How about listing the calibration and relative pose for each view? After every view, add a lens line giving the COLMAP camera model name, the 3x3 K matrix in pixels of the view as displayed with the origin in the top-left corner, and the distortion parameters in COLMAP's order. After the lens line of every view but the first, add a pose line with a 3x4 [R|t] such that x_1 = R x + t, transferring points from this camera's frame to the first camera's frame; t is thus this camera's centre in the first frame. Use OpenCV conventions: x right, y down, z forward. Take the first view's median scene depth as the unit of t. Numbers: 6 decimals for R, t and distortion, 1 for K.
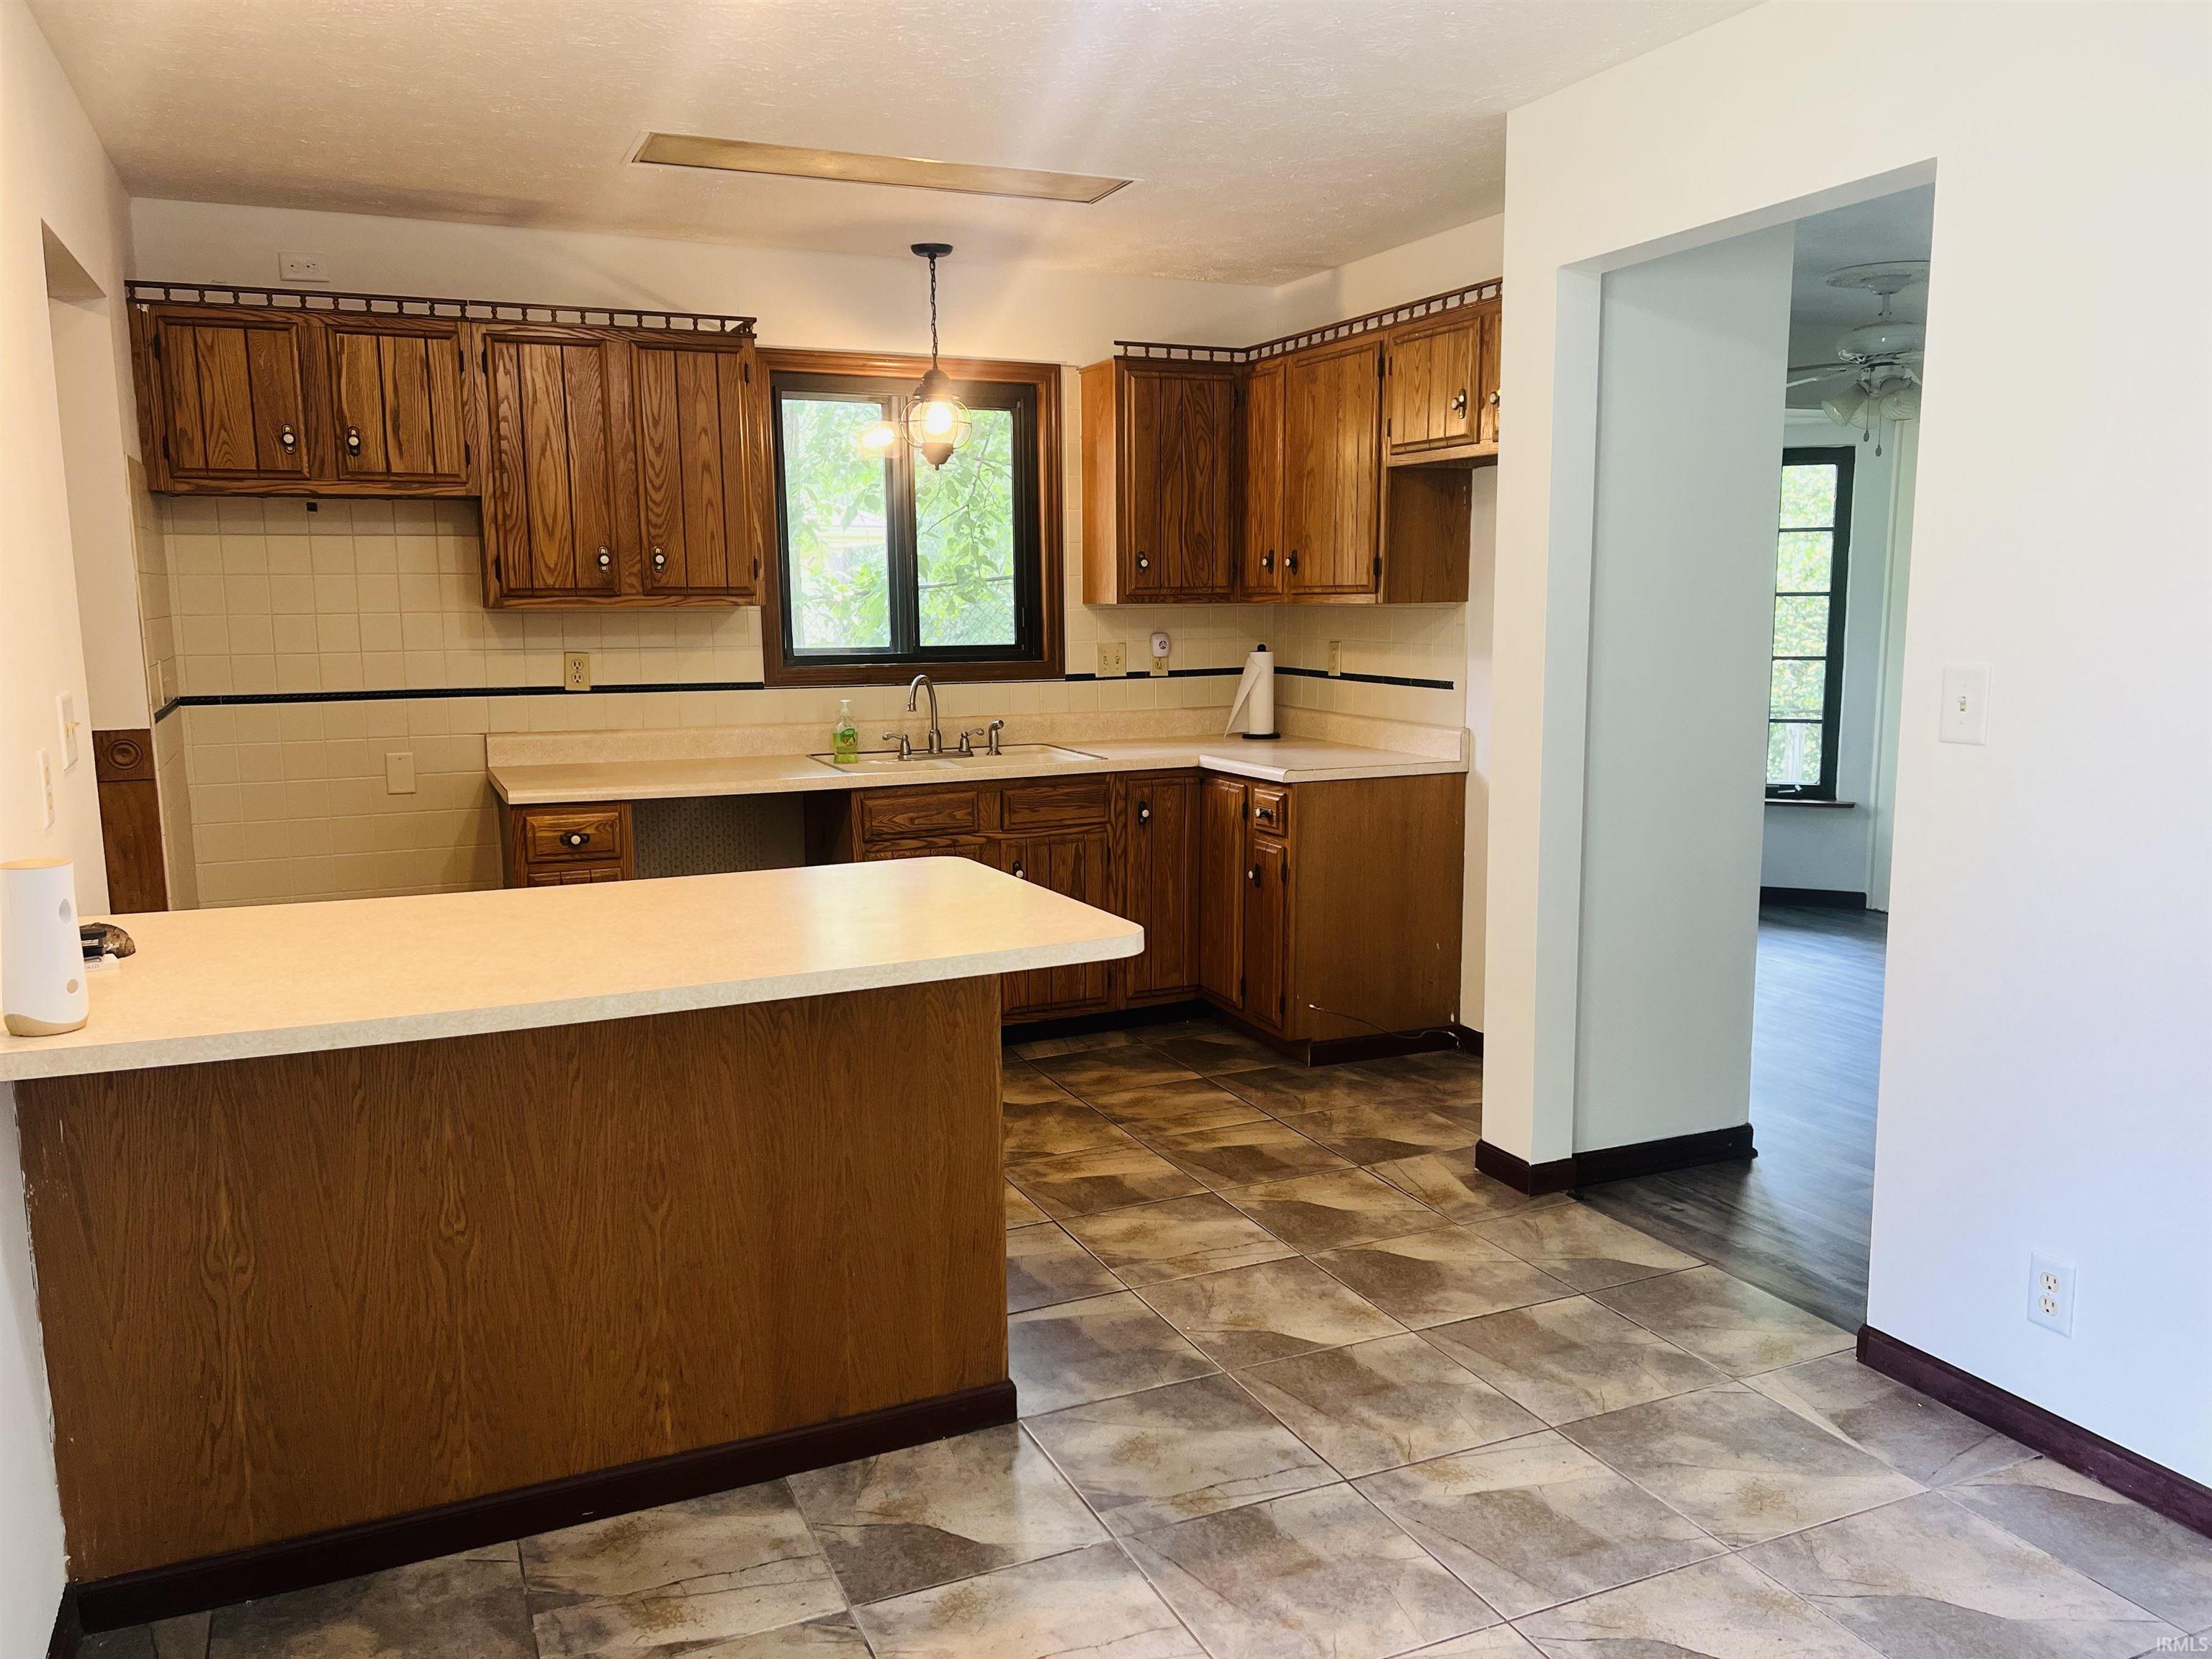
lens RADIAL K [[1658.3, 0, 1111.0], [0, 1658.3, 845.7], [0, 0, 1]] dist [0.056377, -0.070967]
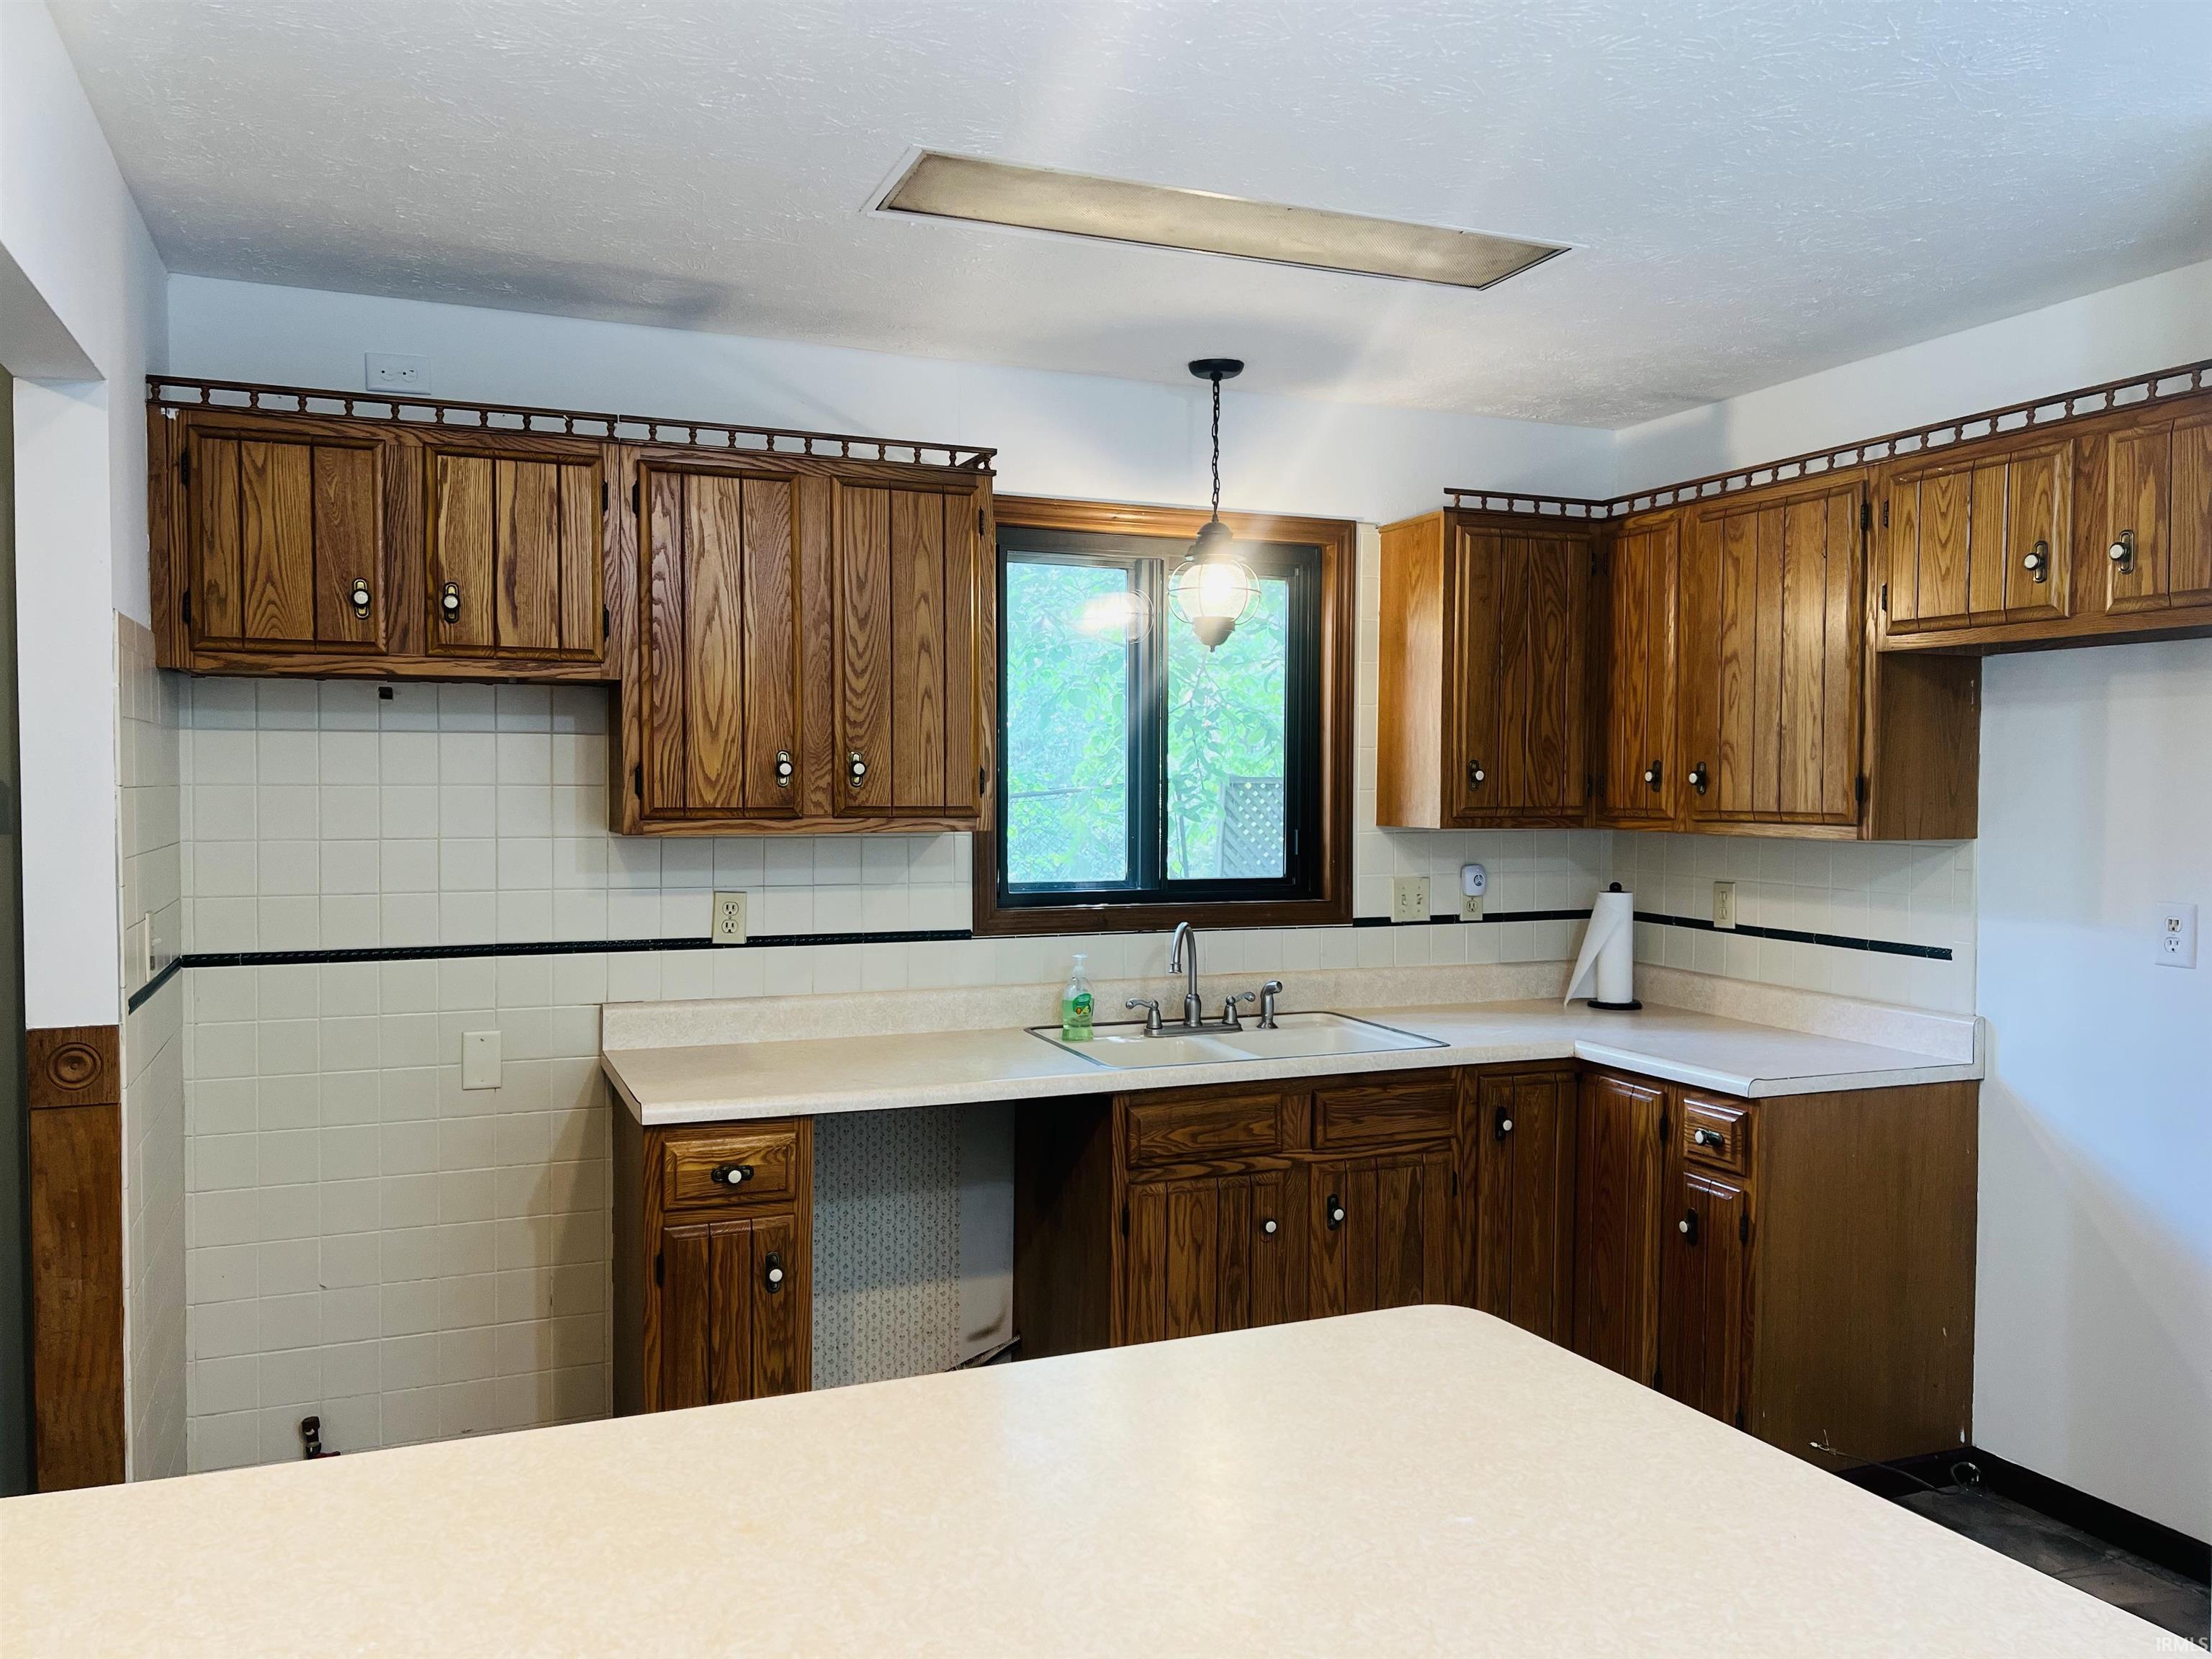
lens RADIAL K [[1658.3, 0, 1115.3], [0, 1658.3, 834.7], [0, 0, 1]] dist [0.056377, -0.070967]
pose [[0.999618, 0.013151, -0.024295, -0.137925], [-0.015975, 0.992652, -0.119948, -0.057318], [0.022539, 0.120291, 0.992483, 0.284818]]
